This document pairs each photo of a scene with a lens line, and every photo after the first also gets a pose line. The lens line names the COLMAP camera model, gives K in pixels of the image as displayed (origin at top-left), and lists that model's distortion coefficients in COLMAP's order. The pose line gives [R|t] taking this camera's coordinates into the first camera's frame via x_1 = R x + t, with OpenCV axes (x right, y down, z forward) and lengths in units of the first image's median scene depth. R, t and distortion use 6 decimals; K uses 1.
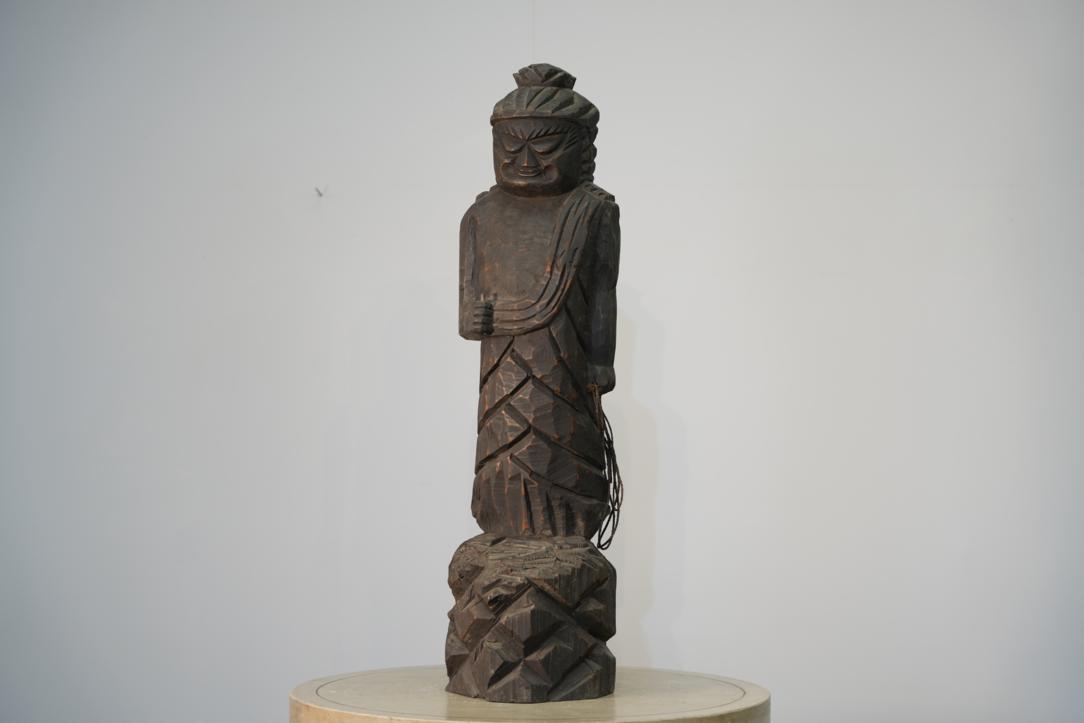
lens RADIAL K [[2306.0, 0, 541.5], [0, 2306.0, 360.6], [0, 0, 1]] dist [-0.100732, 0.000000]
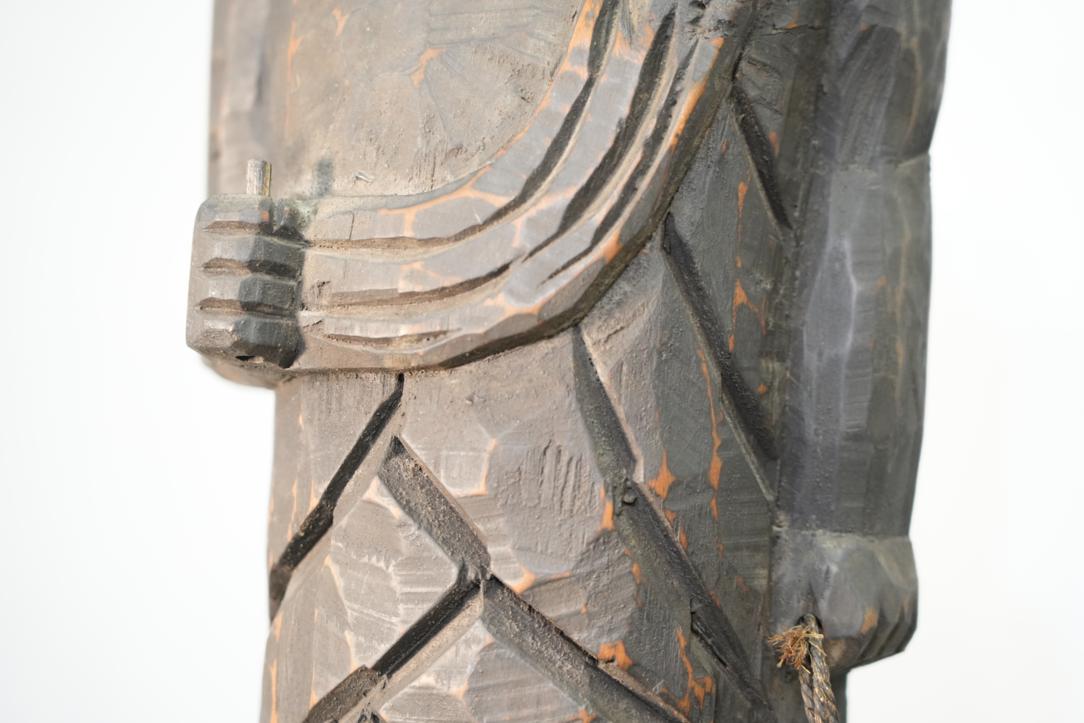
lens RADIAL K [[3250.8, 0, 541.1], [0, 3250.8, 361.7], [0, 0, 1]] dist [-0.040197, 0.000000]
pose [[0.994392, 0.020986, -0.103652, 0.028516], [-0.022748, 0.999616, -0.015842, -0.007560], [0.103279, 0.018111, 0.994487, 0.719883]]
